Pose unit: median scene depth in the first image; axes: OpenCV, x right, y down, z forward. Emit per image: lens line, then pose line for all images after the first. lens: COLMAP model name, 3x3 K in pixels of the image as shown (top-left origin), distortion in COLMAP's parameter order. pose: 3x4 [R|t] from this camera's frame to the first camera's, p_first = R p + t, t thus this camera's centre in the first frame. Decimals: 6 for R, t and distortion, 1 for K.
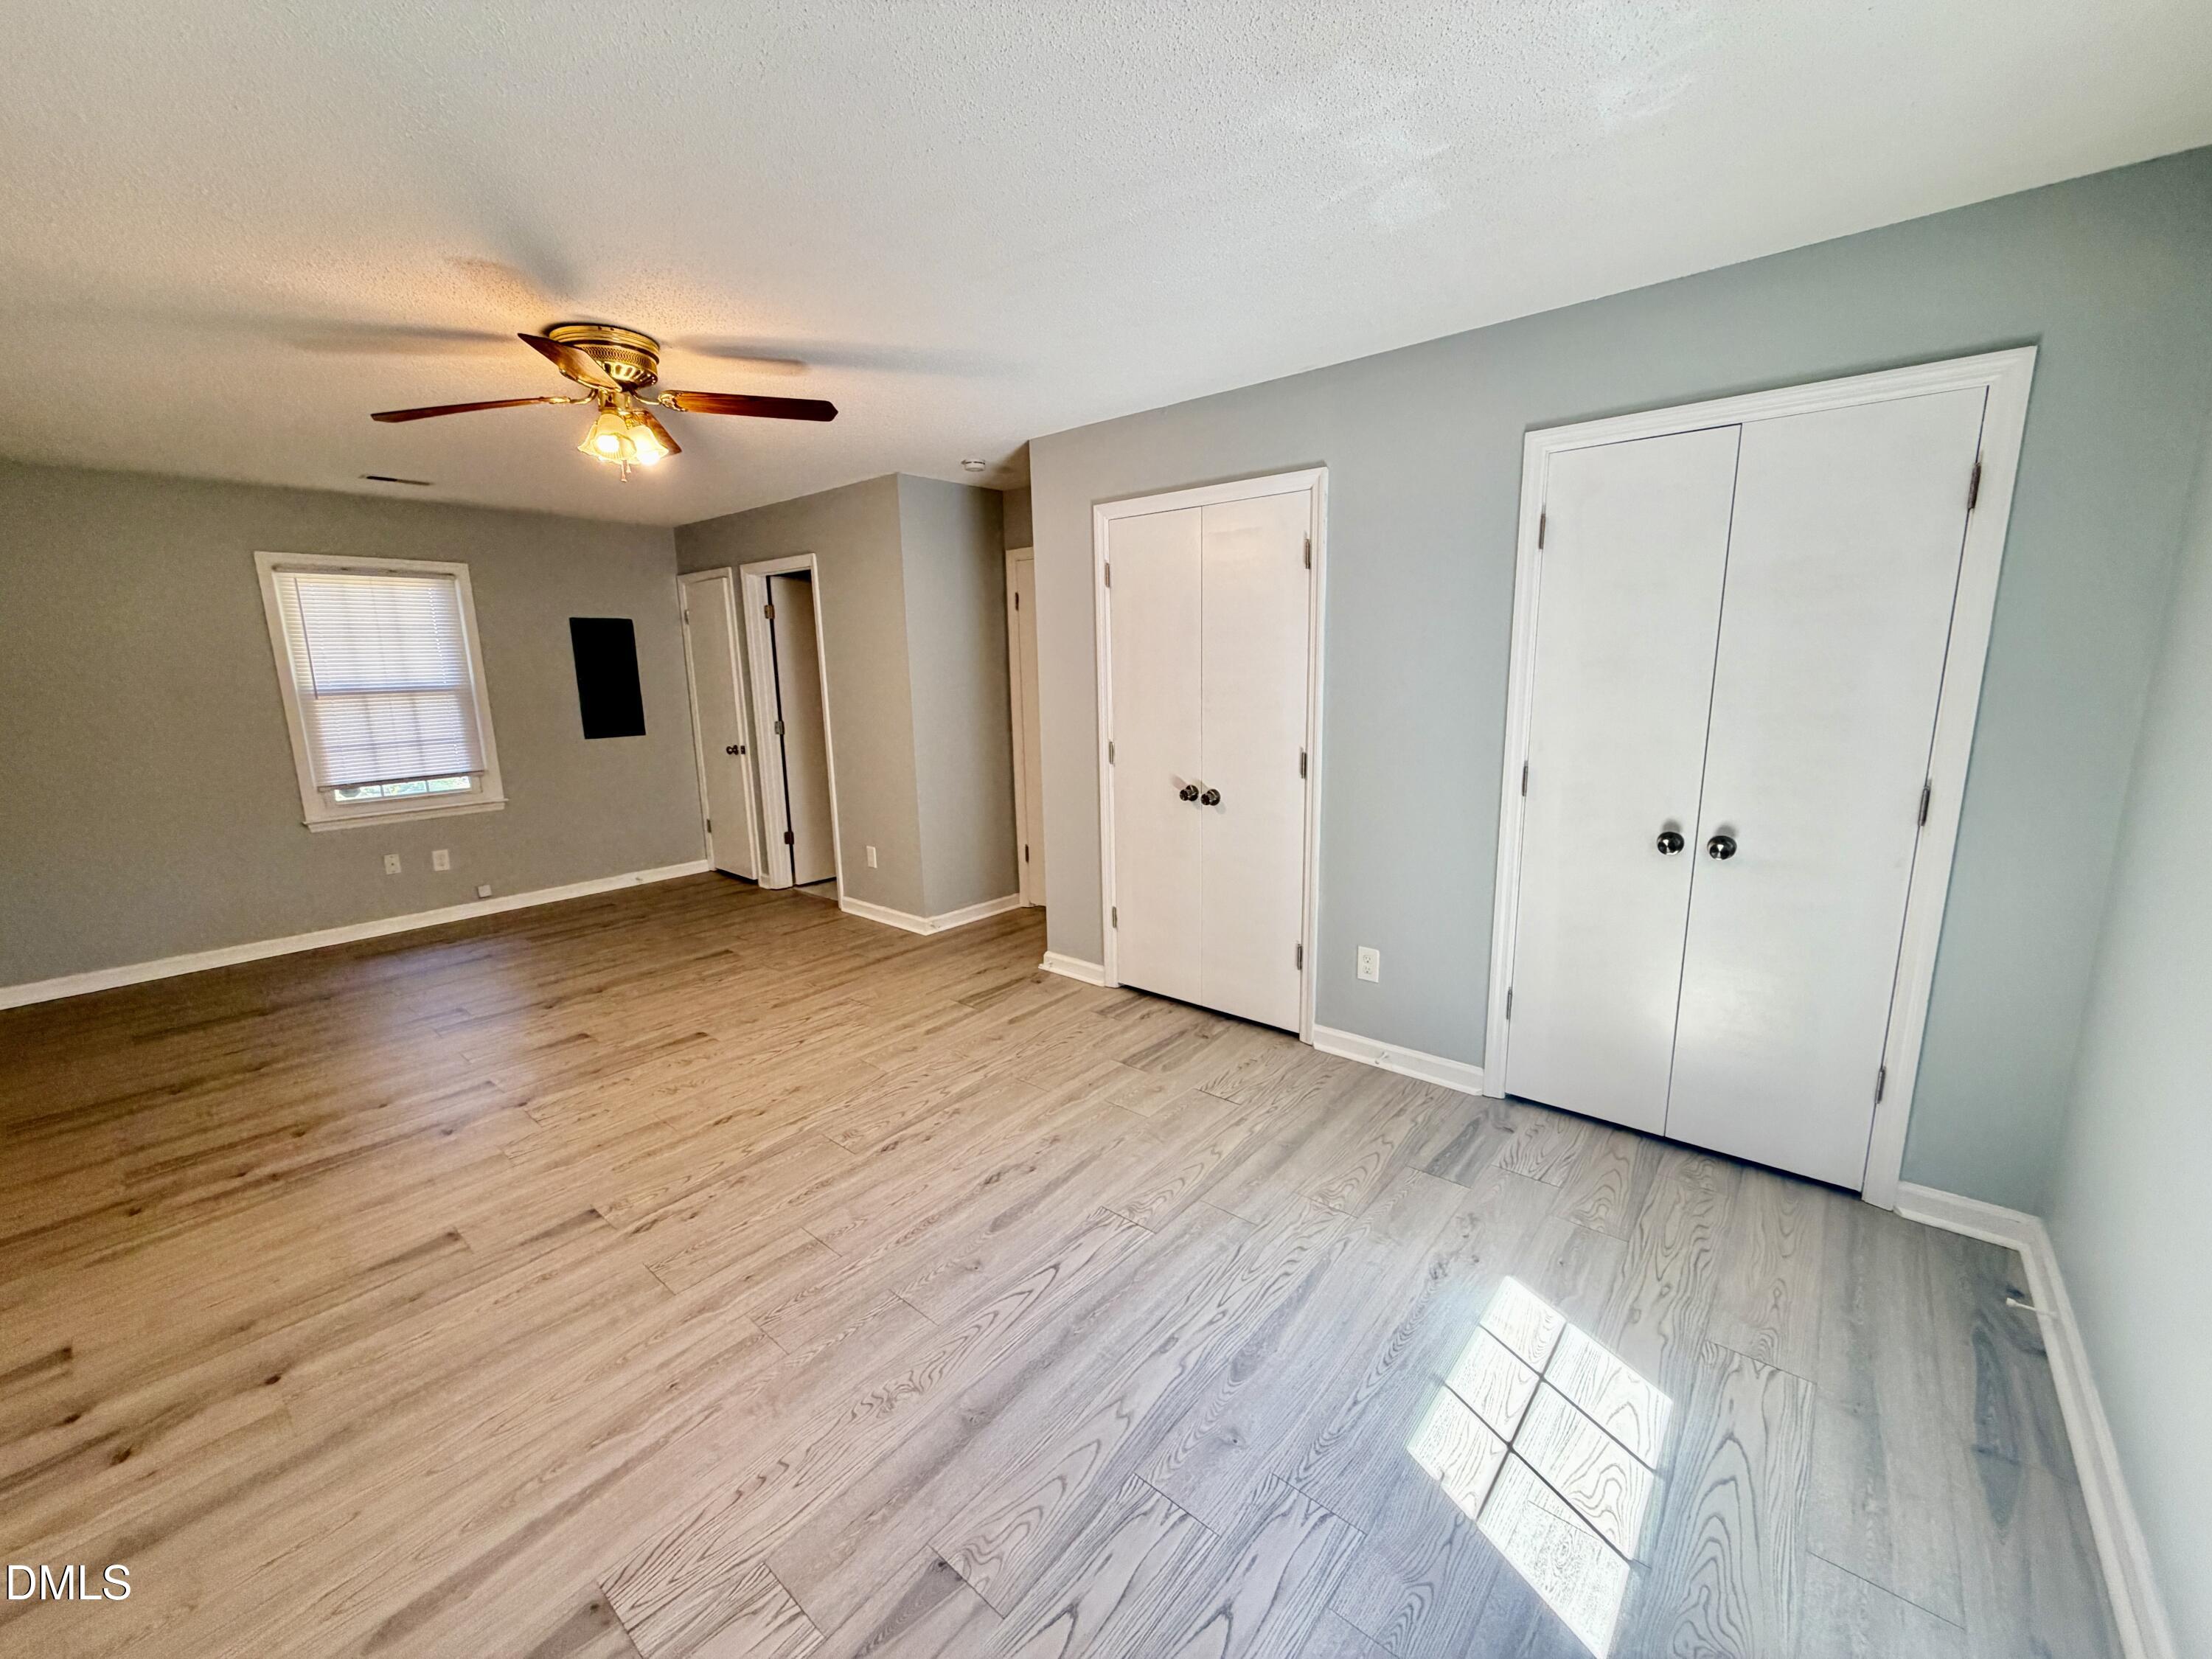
lens RADIAL K [[879.0, 0, 1121.2], [0, 879.0, 841.7], [0, 0, 1]] dist [-0.000177, -0.000795]
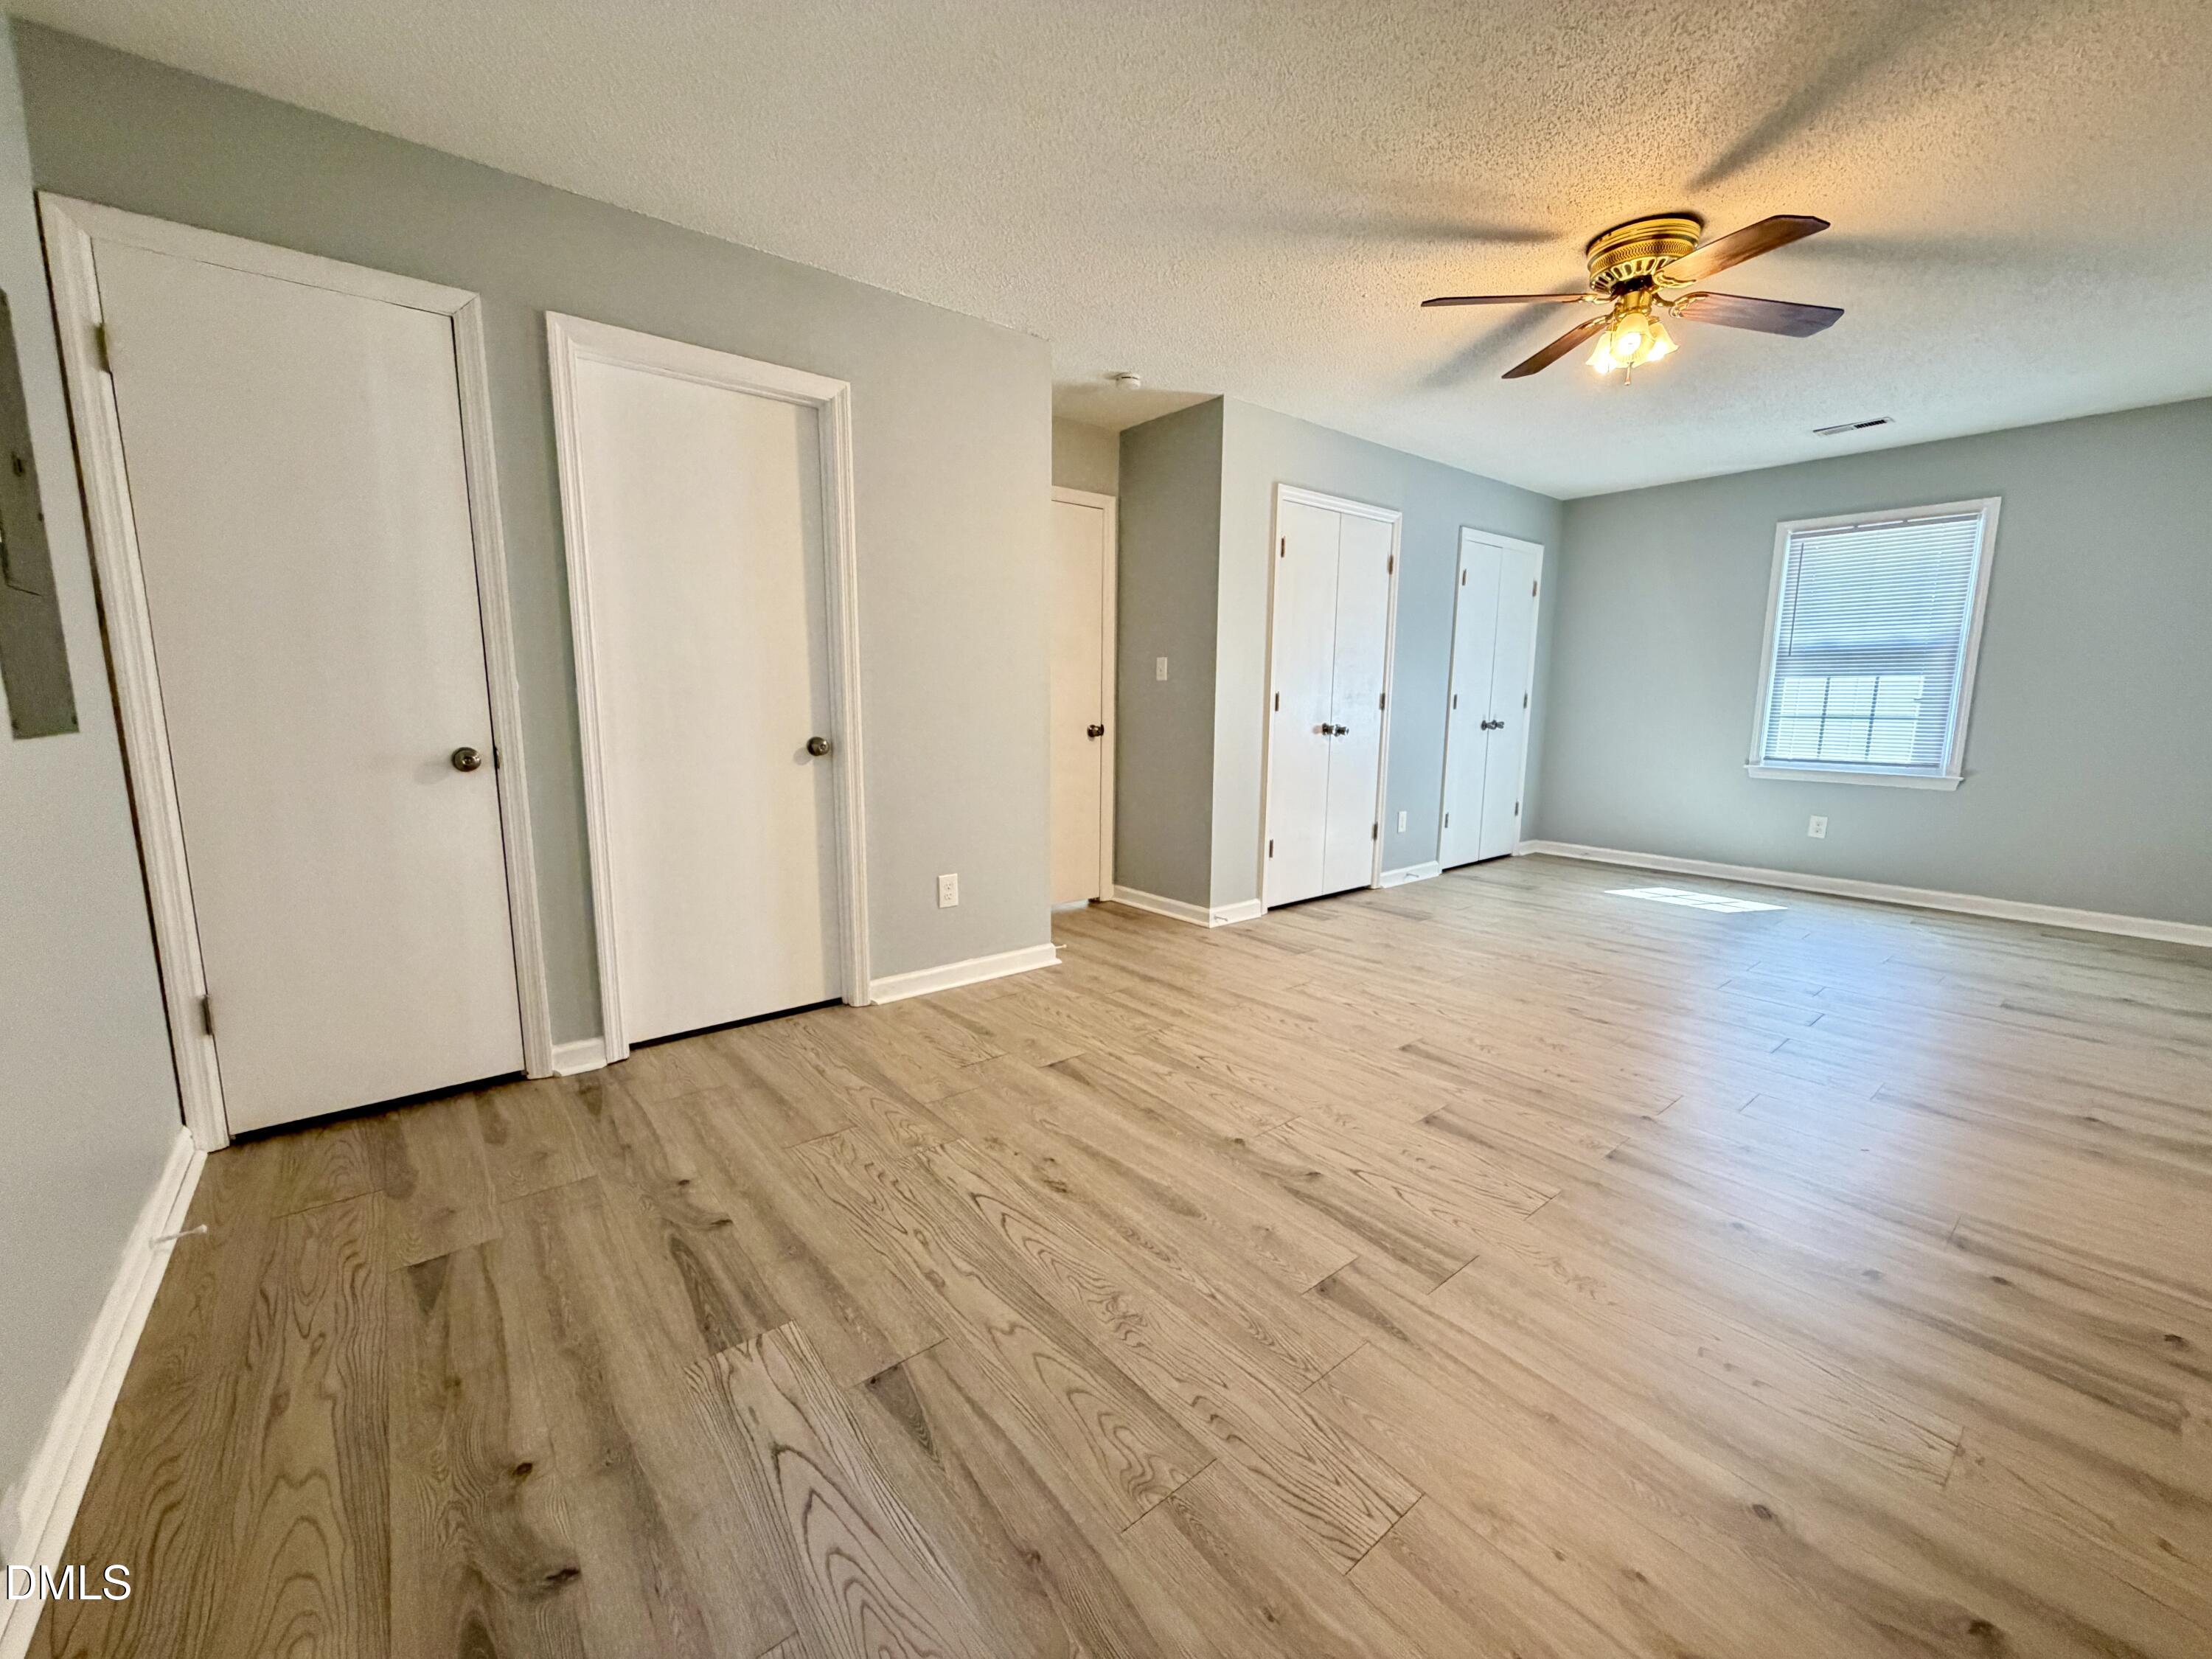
lens RADIAL K [[879.0, 0, 1108.0], [0, 879.0, 833.4], [0, 0, 1]] dist [-0.000177, -0.000795]
pose [[0.184146, -0.131399, 0.974076, -1.176965], [0.189285, 0.977214, 0.096038, -0.083832], [-0.964501, 0.166693, 0.204822, 0.997720]]
